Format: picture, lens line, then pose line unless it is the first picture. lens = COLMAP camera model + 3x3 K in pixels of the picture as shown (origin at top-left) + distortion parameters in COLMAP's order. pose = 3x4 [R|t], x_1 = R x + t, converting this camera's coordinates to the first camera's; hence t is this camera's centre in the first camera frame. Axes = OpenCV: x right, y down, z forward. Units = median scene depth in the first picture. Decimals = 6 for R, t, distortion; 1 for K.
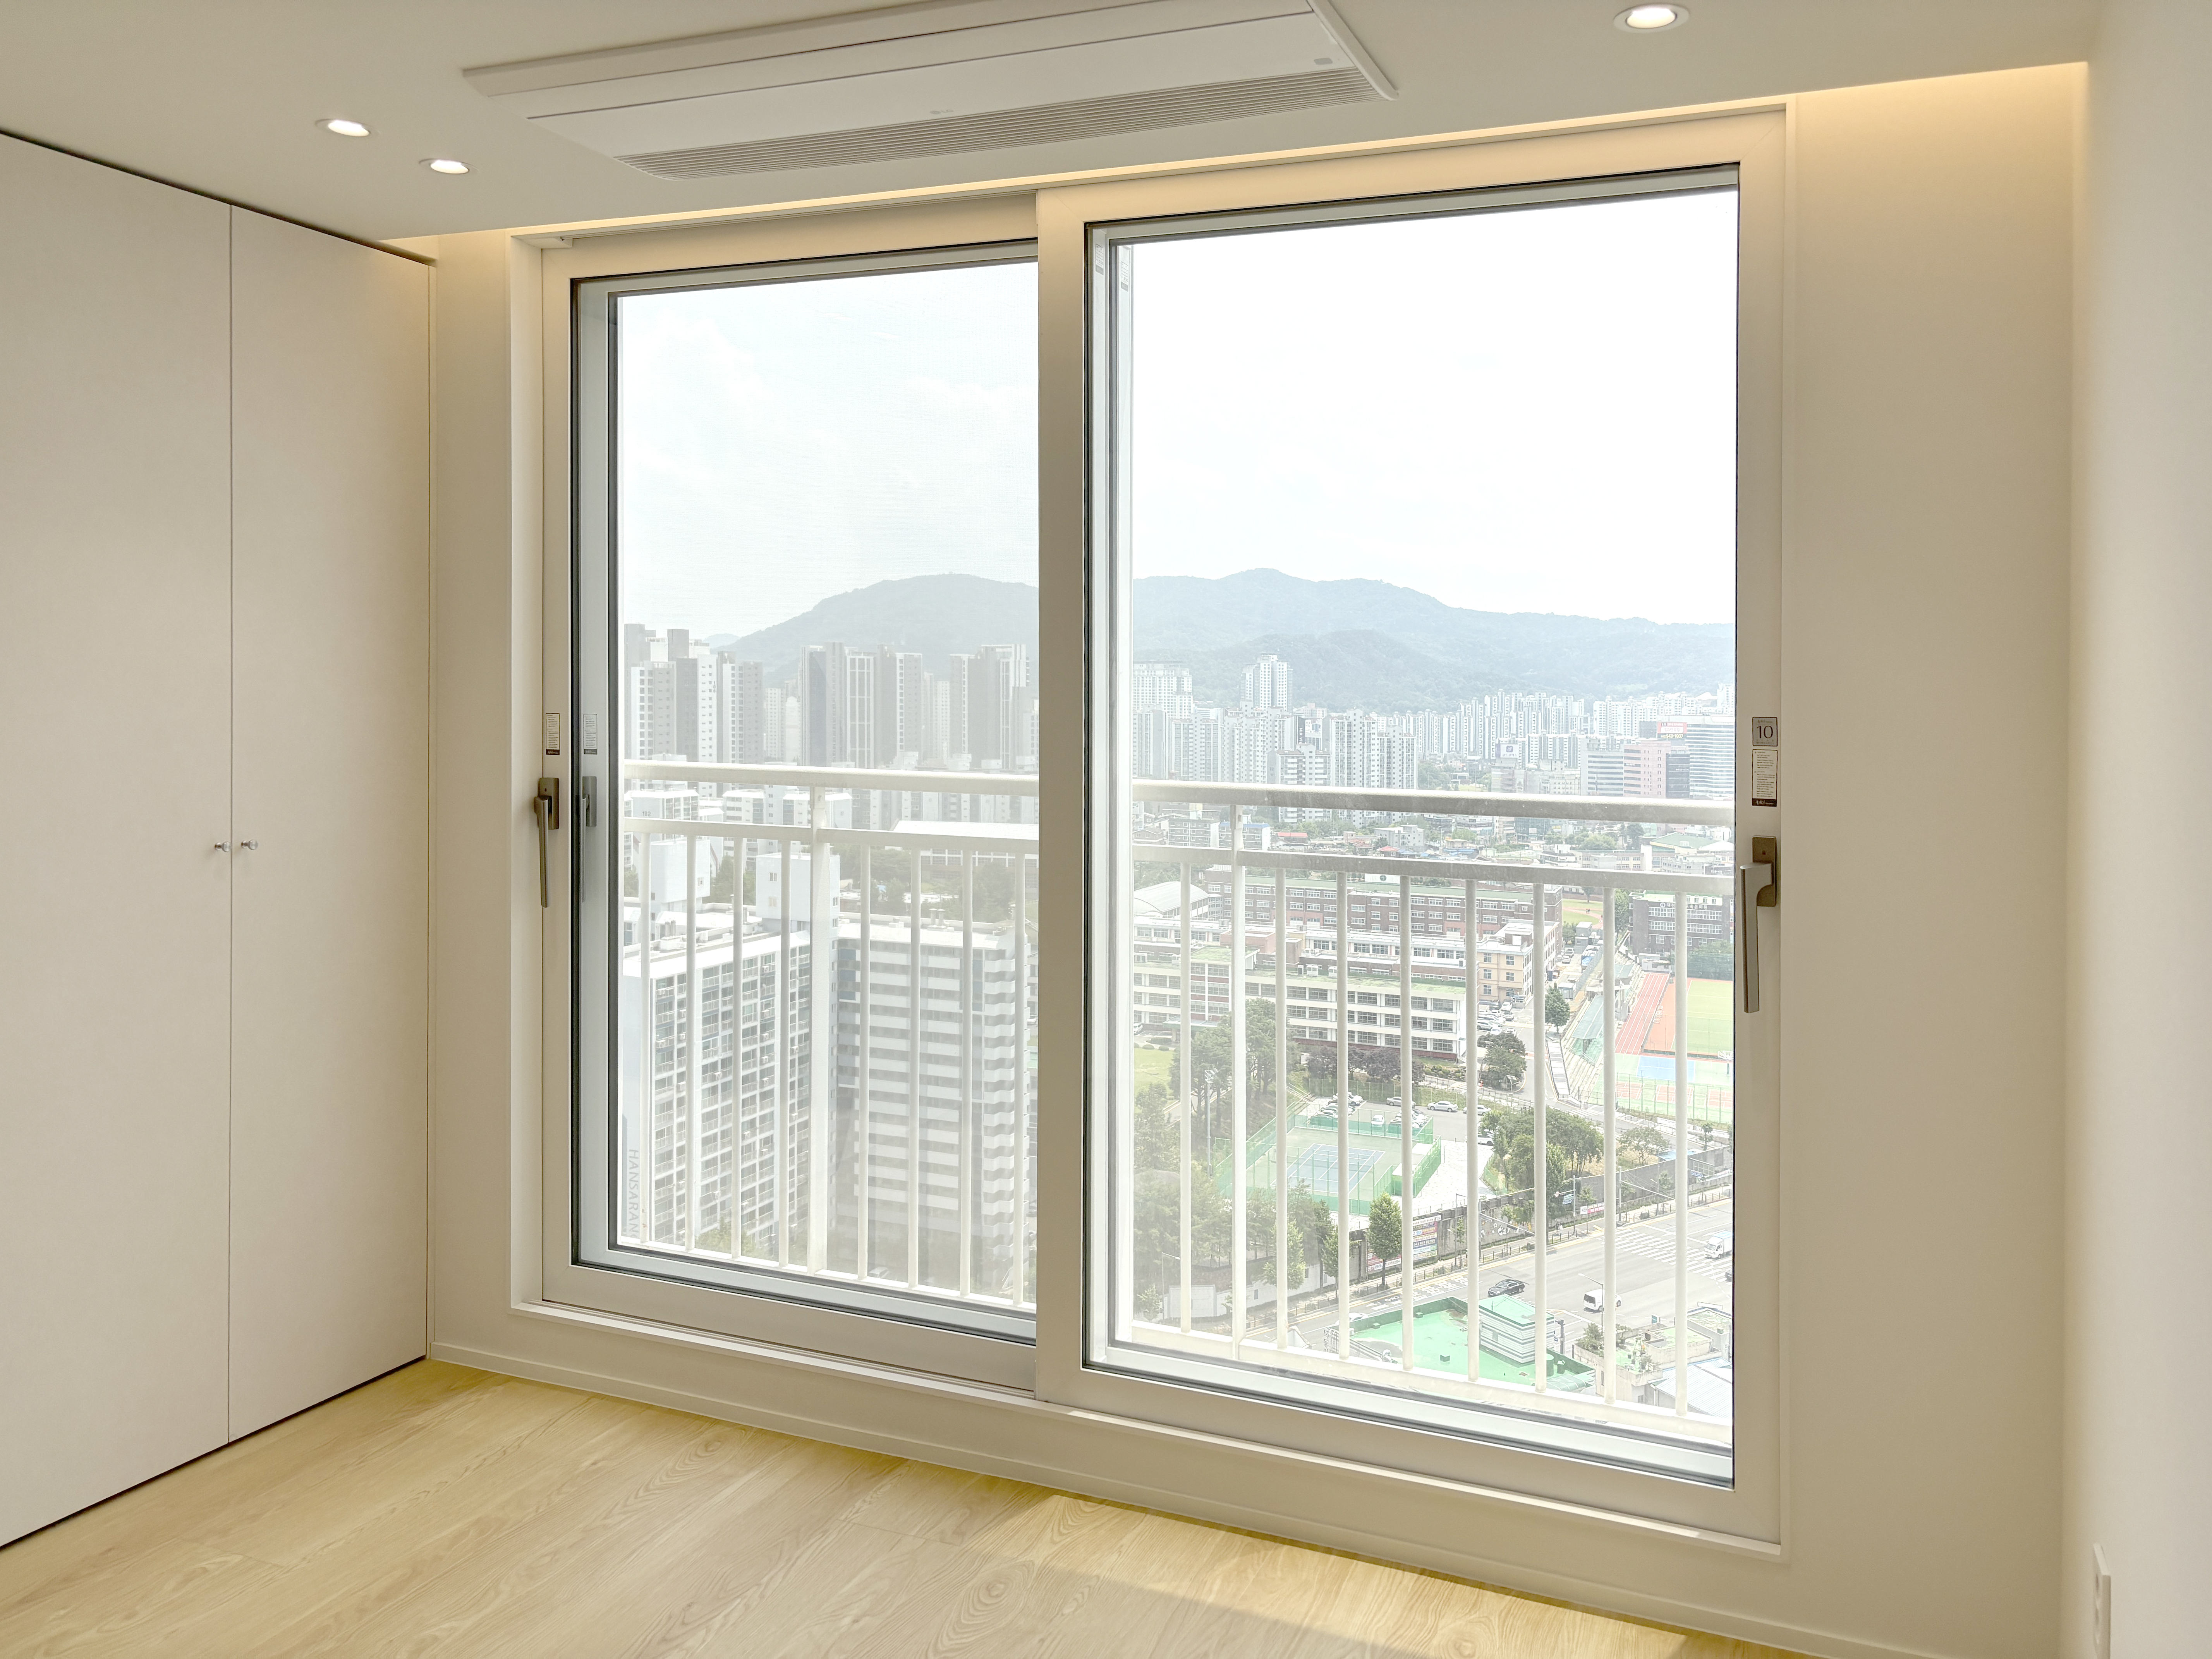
lens RADIAL K [[1684.1, 0, 1198.0], [0, 1684.1, 780.3], [0, 0, 1]] dist [0.046414, -0.030029]
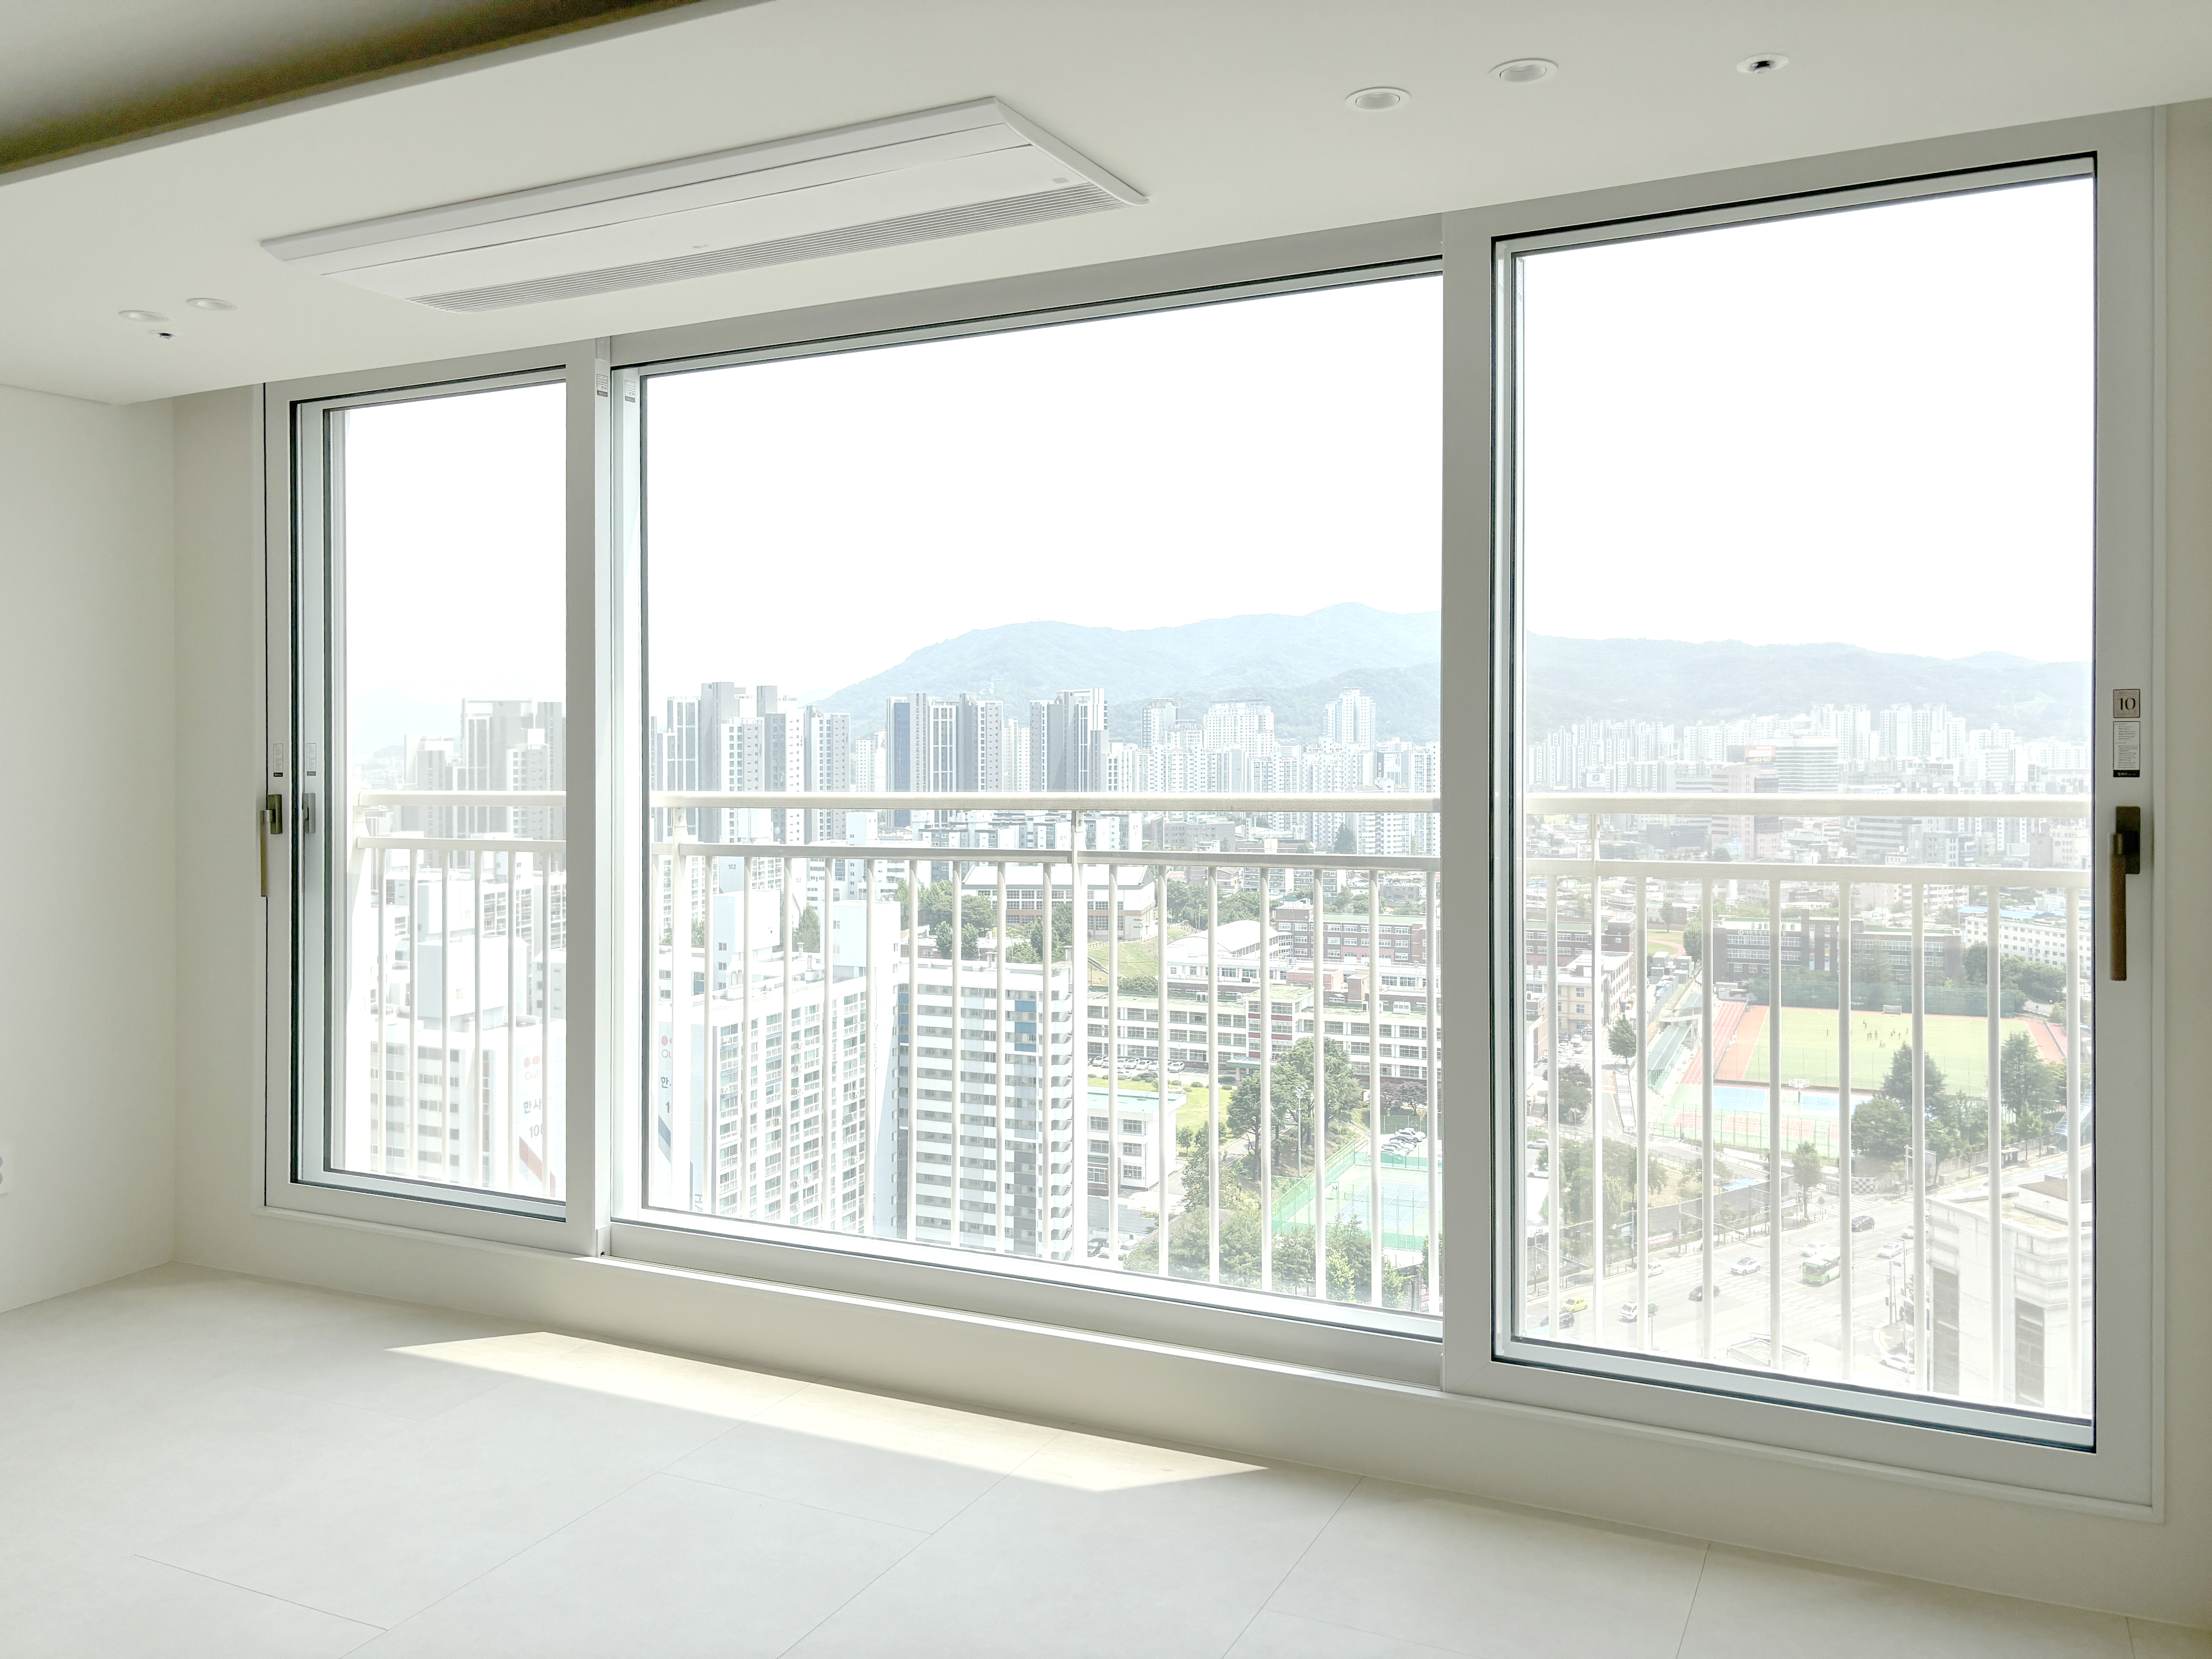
lens RADIAL K [[1684.1, 0, 1156.9], [0, 1684.1, 831.6], [0, 0, 1]] dist [0.046414, -0.030029]
pose [[0.997925, -0.027502, -0.058215, 0.358654], [0.027906, 0.999592, 0.006135, 0.039522], [0.058022, -0.007747, 0.998285, -0.215839]]
